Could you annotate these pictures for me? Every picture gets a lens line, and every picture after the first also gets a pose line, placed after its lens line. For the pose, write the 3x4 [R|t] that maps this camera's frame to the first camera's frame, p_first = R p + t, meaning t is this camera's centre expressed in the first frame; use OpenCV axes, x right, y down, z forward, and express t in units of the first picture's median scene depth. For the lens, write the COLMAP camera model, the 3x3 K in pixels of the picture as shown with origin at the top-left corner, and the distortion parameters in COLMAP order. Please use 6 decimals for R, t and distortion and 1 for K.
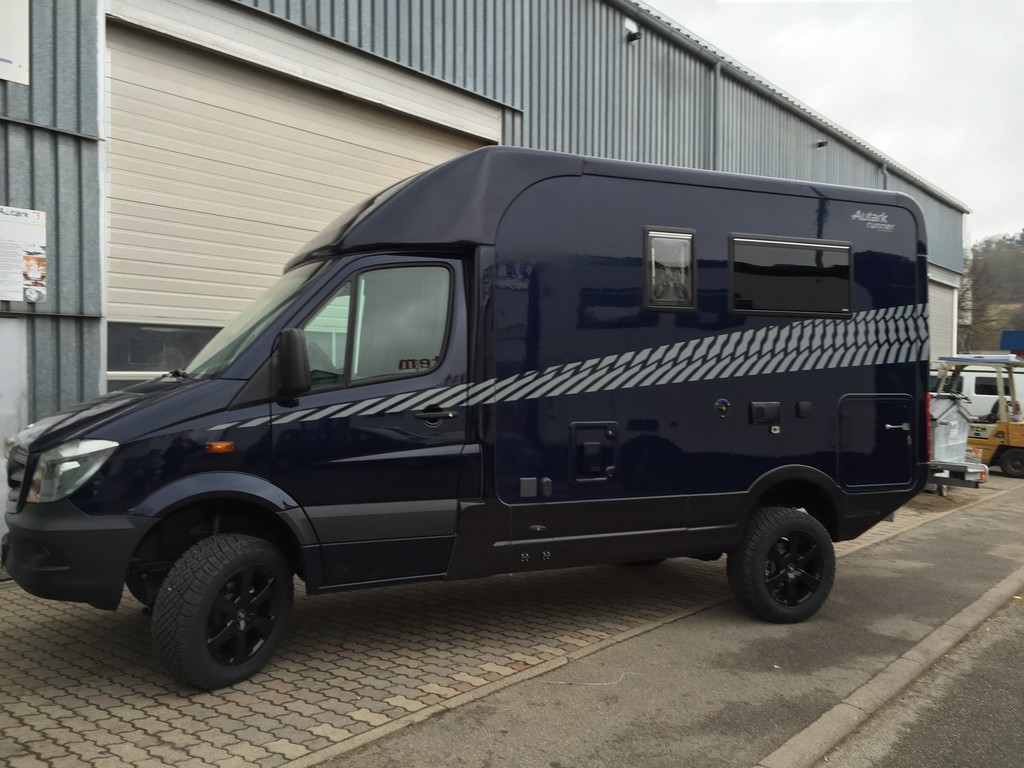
lens RADIAL K [[858.5, 0, 512.0], [0, 858.5, 384.0], [0, 0, 1]] dist [0.065923, -0.118257]
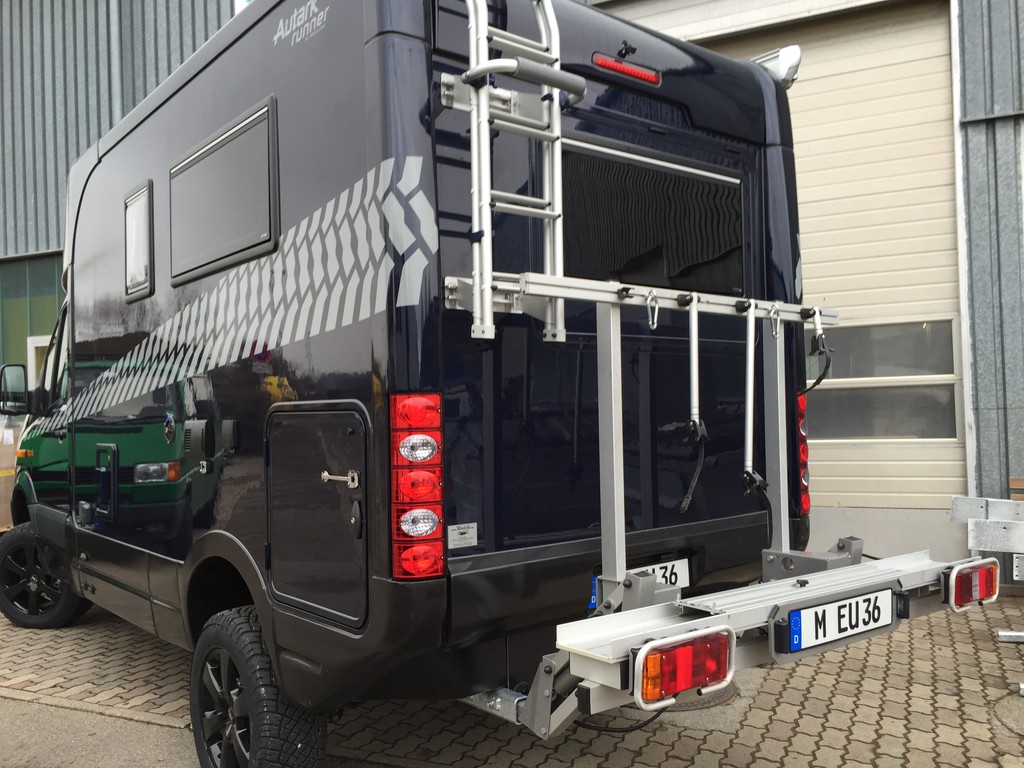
lens RADIAL K [[858.5, 0, 512.0], [0, 858.5, 384.0], [0, 0, 1]] dist [0.065923, -0.118257]
pose [[0.269126, -0.042945, -0.962147, 1.007615], [0.033784, 0.998812, -0.035131, 0.024442], [0.962512, -0.023050, 0.270257, 1.123364]]
